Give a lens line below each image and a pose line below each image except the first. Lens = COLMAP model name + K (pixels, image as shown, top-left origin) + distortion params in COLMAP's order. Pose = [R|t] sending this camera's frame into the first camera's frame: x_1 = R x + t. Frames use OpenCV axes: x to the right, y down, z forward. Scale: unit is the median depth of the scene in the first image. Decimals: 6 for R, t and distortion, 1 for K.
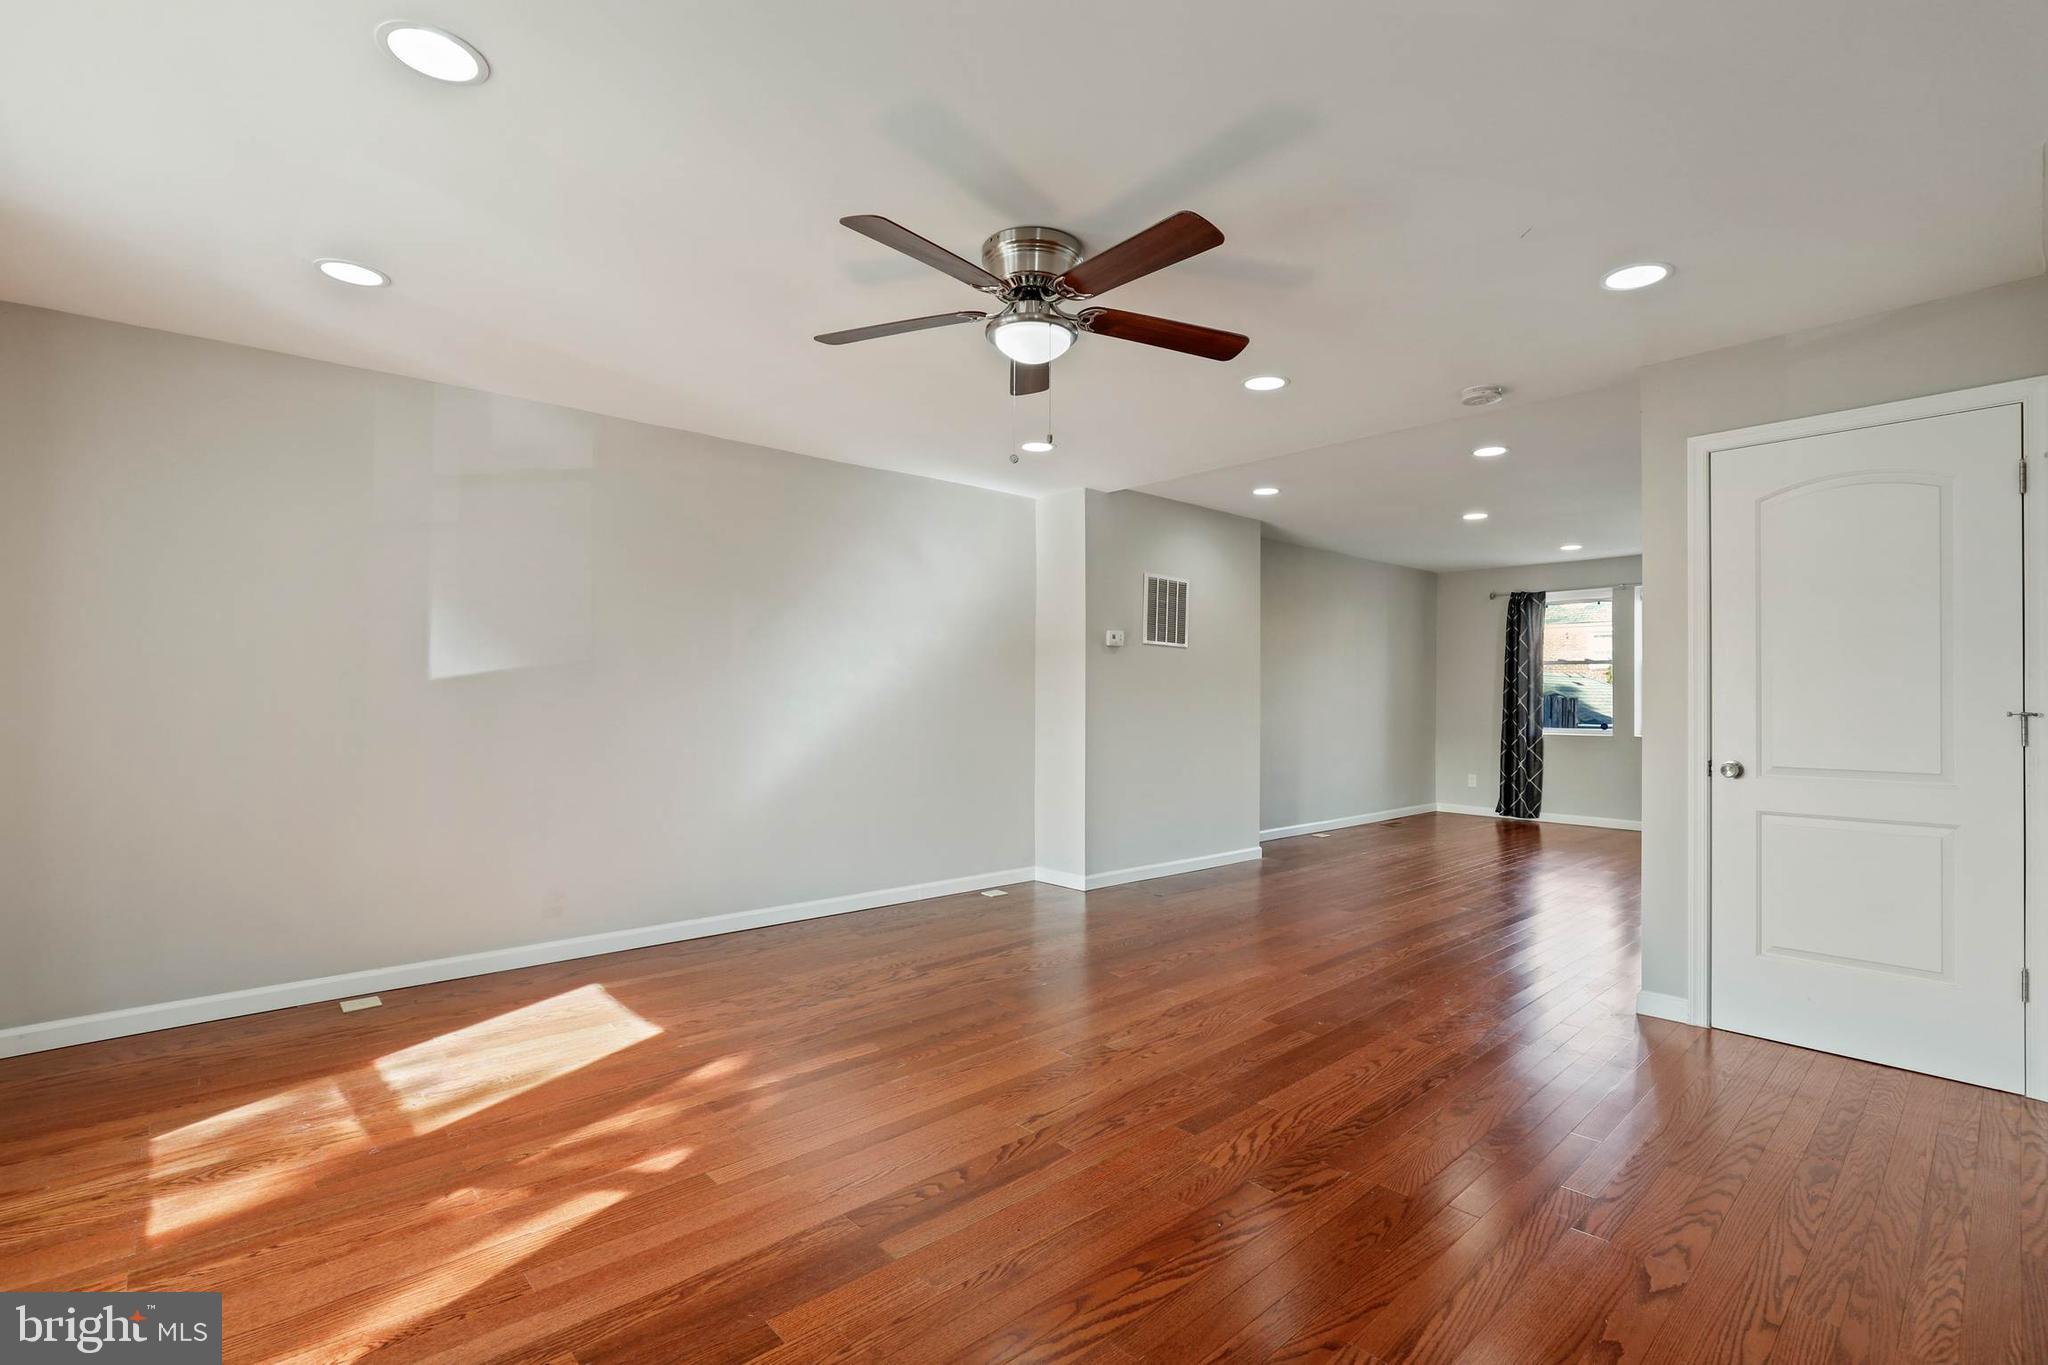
lens RADIAL K [[941.4, 0, 1052.4], [0, 941.4, 683.2], [0, 0, 1]] dist [-0.021174, 0.004643]
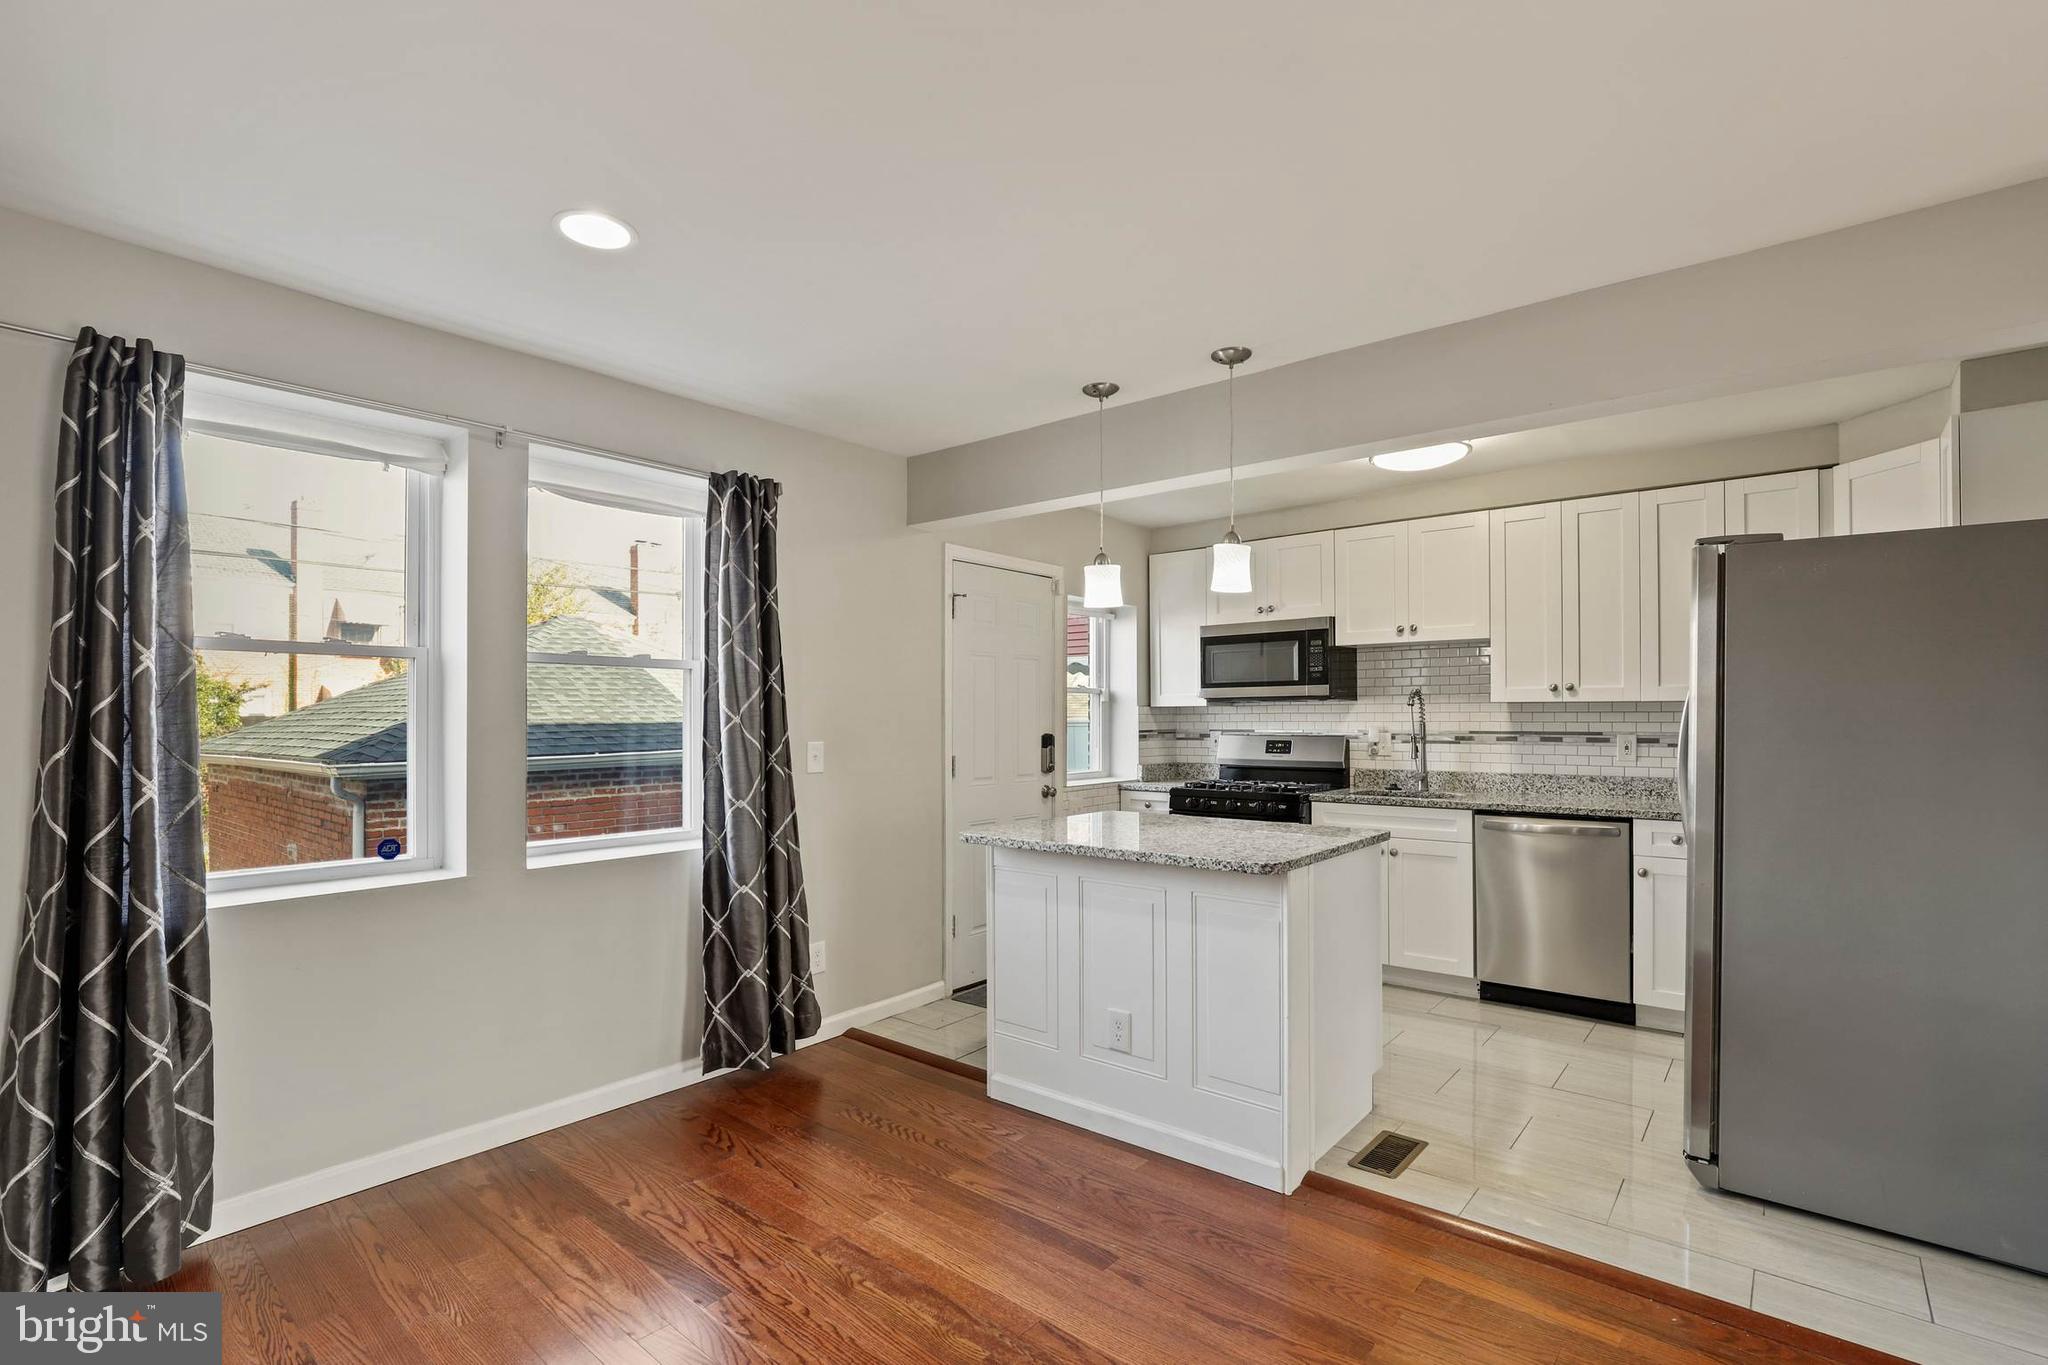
lens RADIAL K [[941.4, 0, 1021.8], [0, 941.4, 711.4], [0, 0, 1]] dist [-0.021174, 0.004643]
pose [[-0.134273, 0.003386, 0.990939, 0.463382], [-0.014817, 0.999876, -0.005425, -0.005561], [-0.990834, -0.015411, -0.134206, 1.601109]]
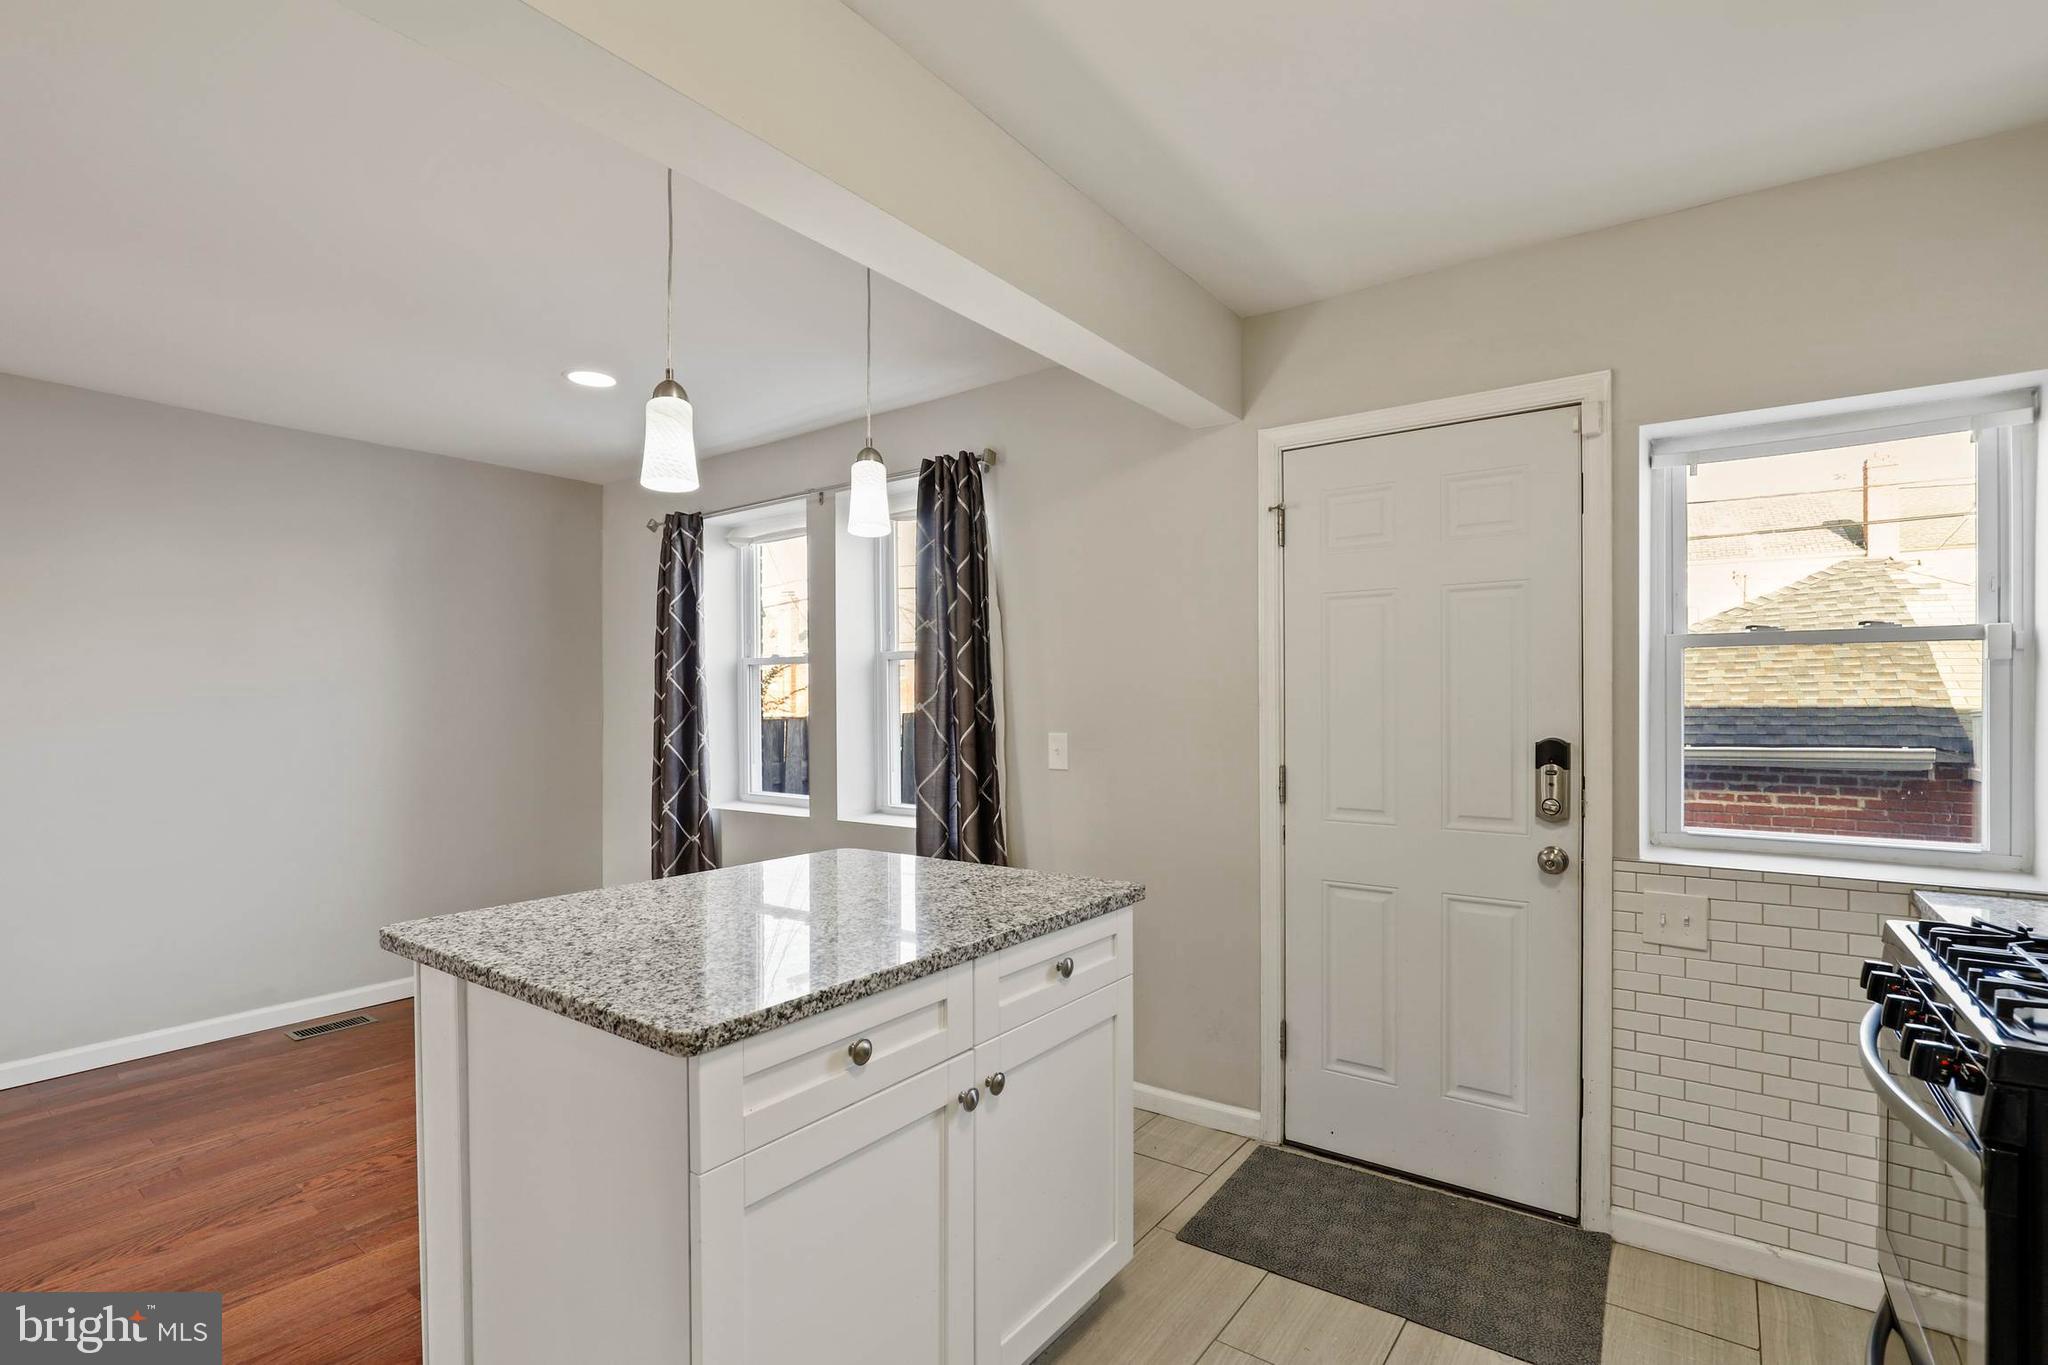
lens RADIAL K [[941.4, 0, 1029.3], [0, 941.4, 703.6], [0, 0, 1]] dist [-0.021174, 0.004643]
pose [[0.980122, -0.007436, 0.198259, 1.161409], [0.003526, 0.999792, 0.020066, -0.016930], [-0.198367, -0.018968, 0.979944, 0.976102]]
